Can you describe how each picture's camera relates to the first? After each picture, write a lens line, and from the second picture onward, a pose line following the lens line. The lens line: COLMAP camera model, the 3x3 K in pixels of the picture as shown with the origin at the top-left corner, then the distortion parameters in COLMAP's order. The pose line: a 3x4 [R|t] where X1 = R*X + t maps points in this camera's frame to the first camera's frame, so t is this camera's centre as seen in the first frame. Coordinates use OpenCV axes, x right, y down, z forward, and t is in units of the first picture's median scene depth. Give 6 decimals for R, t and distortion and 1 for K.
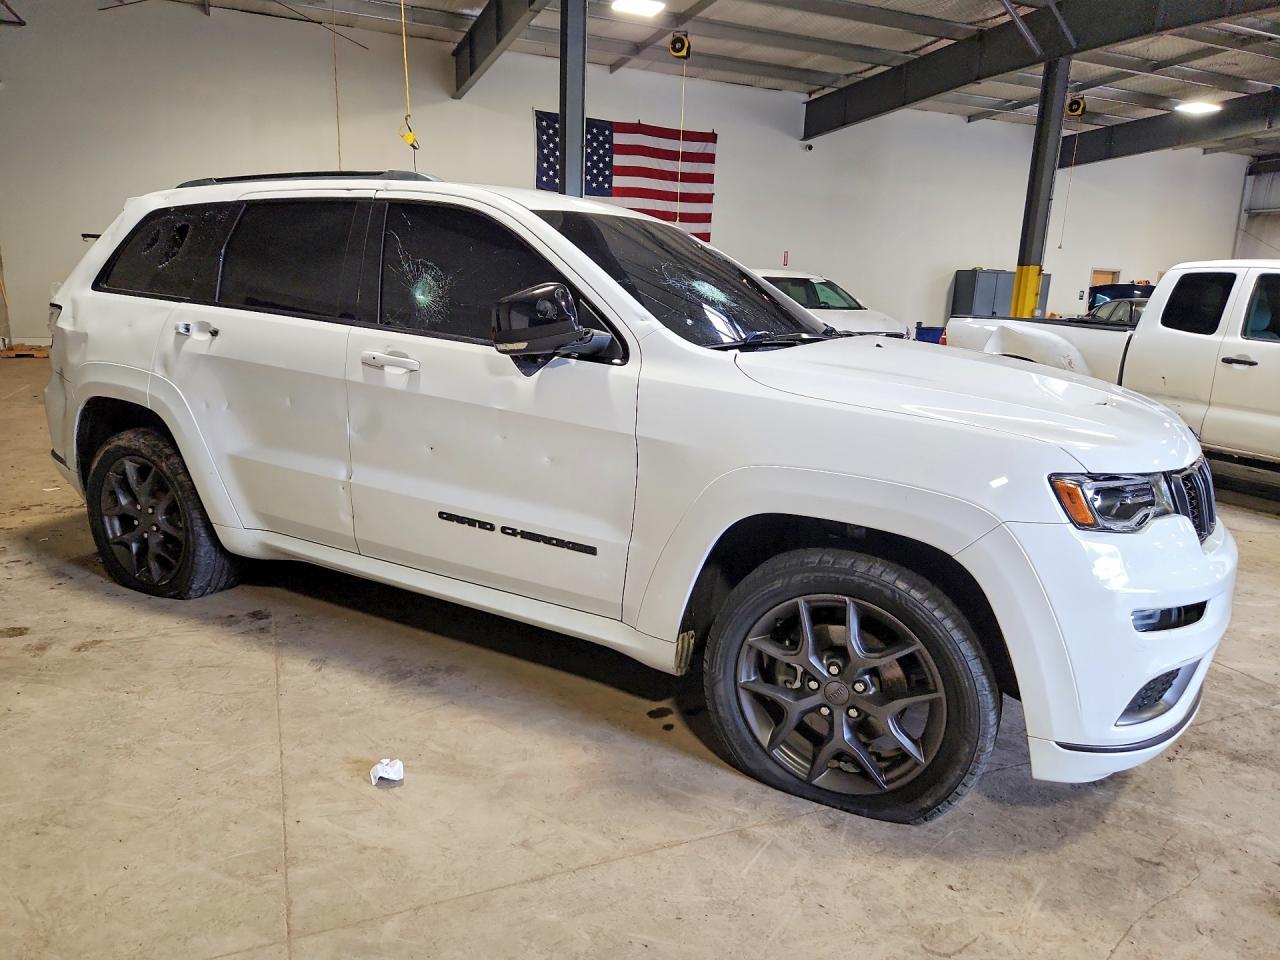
lens RADIAL K [[866.8, 0, 642.4], [0, 866.8, 473.4], [0, 0, 1]] dist [0.063538, -0.054594]
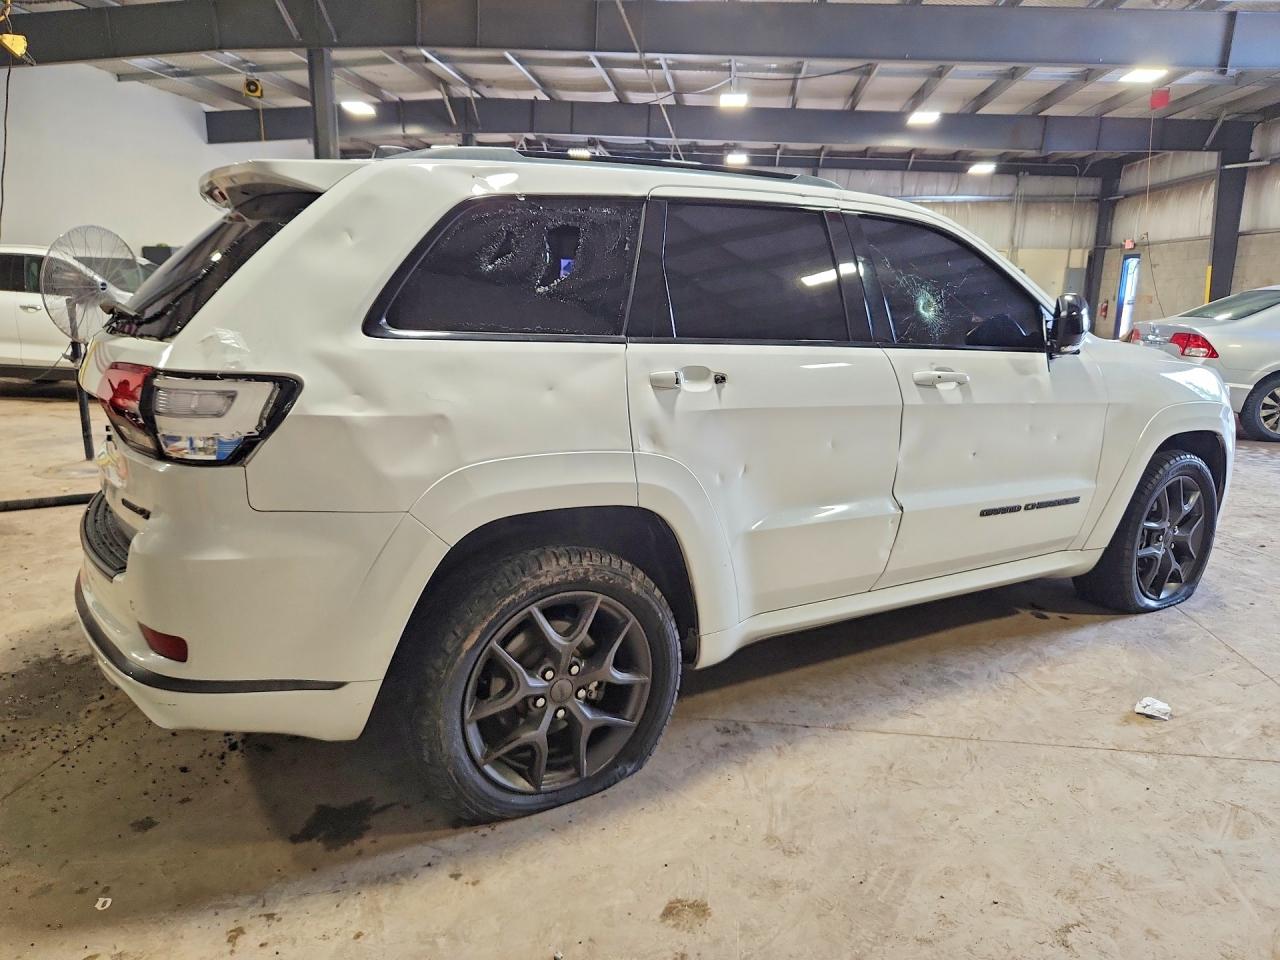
lens RADIAL K [[866.8, 0, 642.4], [0, 866.8, 473.4], [0, 0, 1]] dist [0.063538, -0.054594]
pose [[0.475489, -0.185387, 0.859966, -1.092593], [0.197948, 0.975022, 0.100741, -0.156496], [-0.857162, 0.122328, 0.500309, 0.638880]]
